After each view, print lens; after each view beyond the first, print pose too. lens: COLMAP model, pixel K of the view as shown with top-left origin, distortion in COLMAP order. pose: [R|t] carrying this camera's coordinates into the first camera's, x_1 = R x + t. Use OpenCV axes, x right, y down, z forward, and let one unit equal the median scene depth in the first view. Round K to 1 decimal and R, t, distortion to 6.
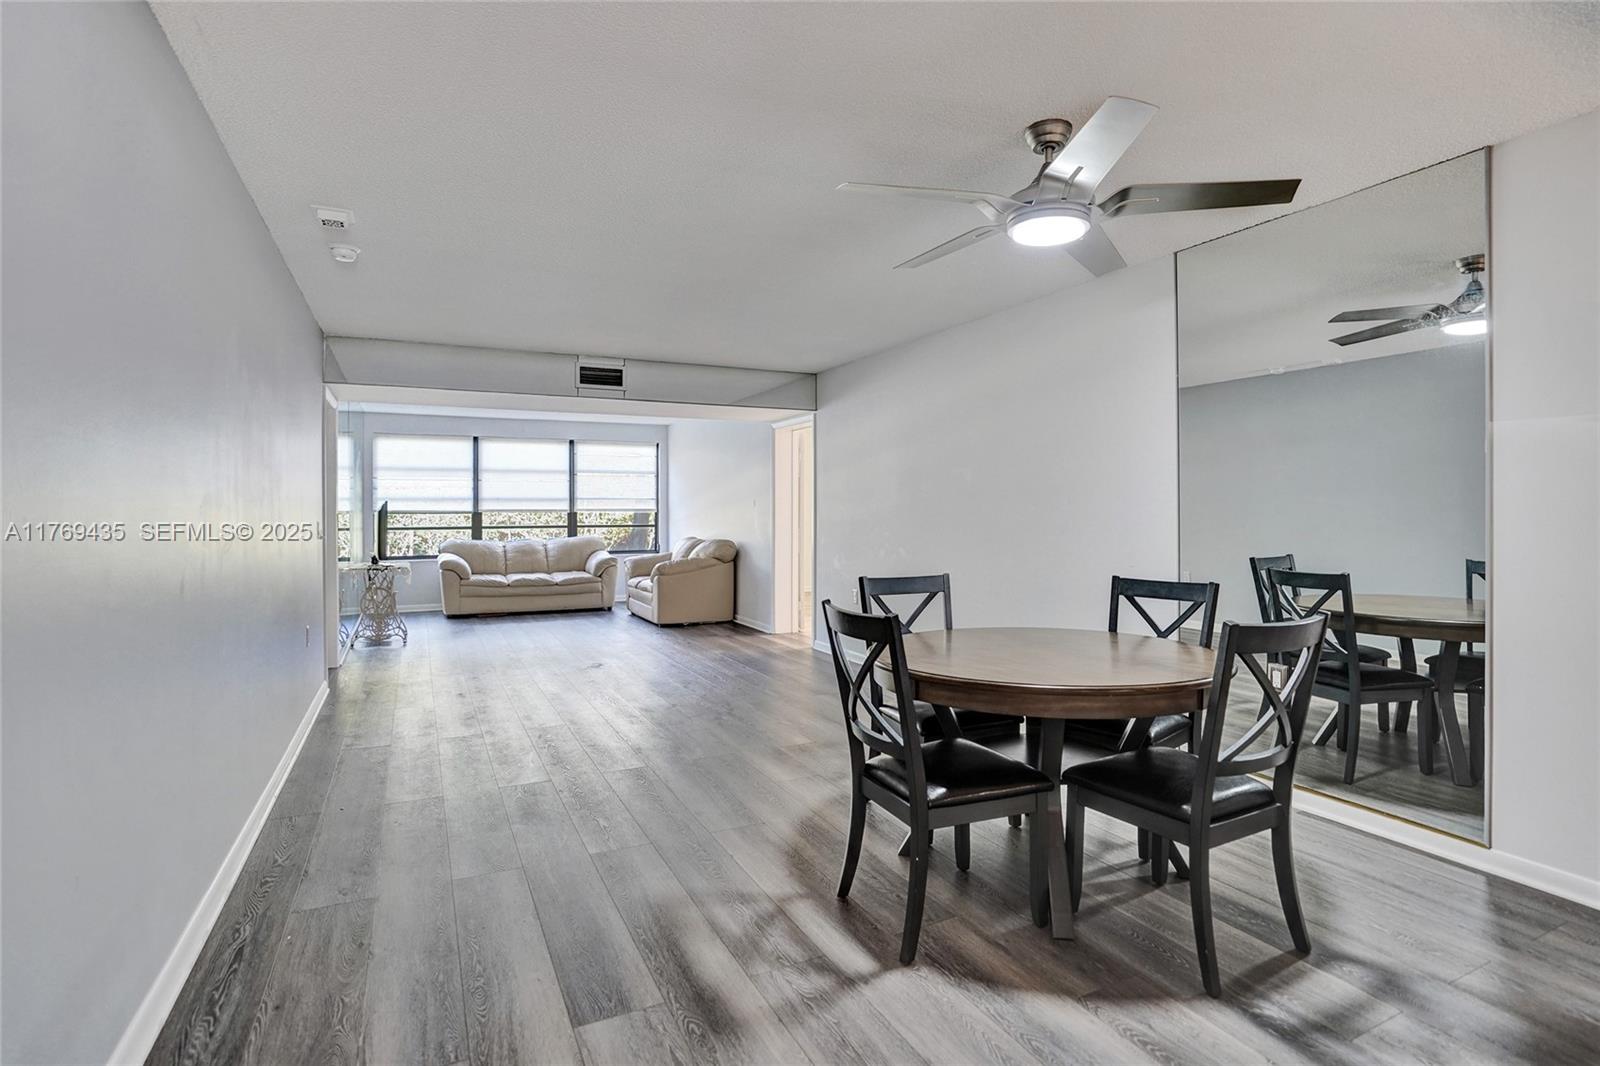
lens RADIAL K [[788.6, 0, 787.9], [0, 788.6, 521.4], [0, 0, 1]] dist [-0.048506, 0.030302]
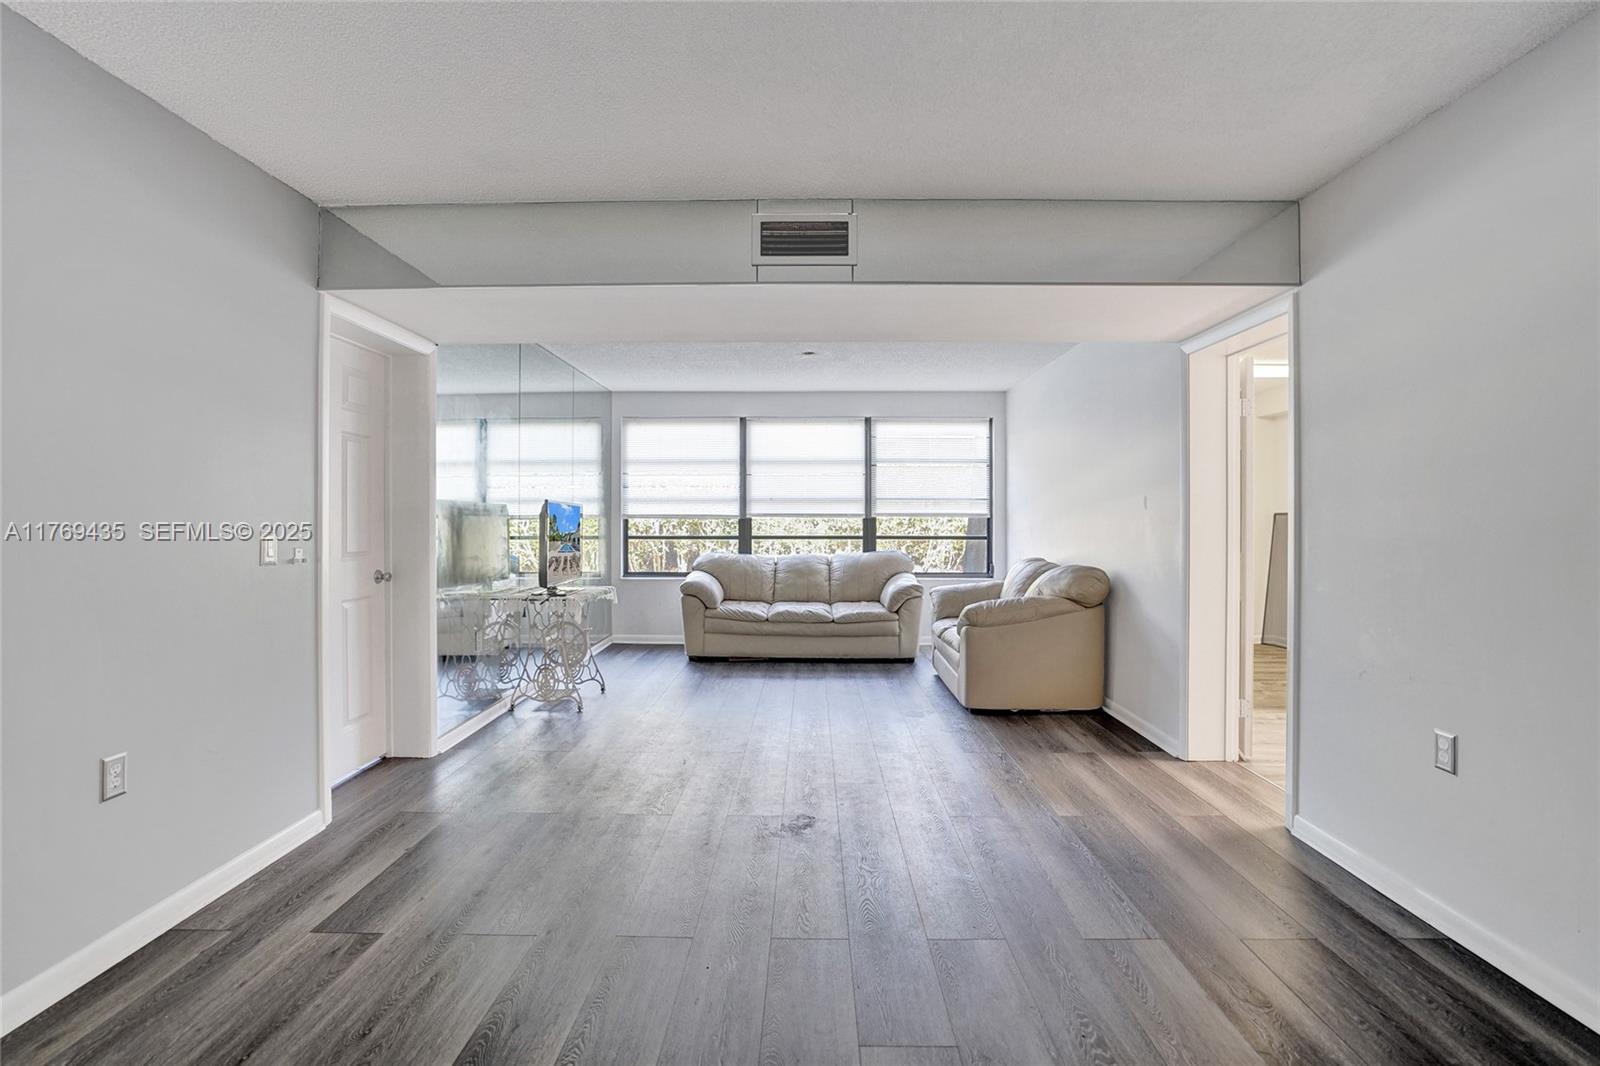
lens RADIAL K [[788.6, 0, 787.9], [0, 788.6, 521.4], [0, 0, 1]] dist [-0.048506, 0.030302]
pose [[0.893971, 0.006452, -0.448079, -0.017905], [-0.009183, 0.999950, -0.003924, -0.005231], [0.448031, 0.007622, 0.893986, 0.346874]]
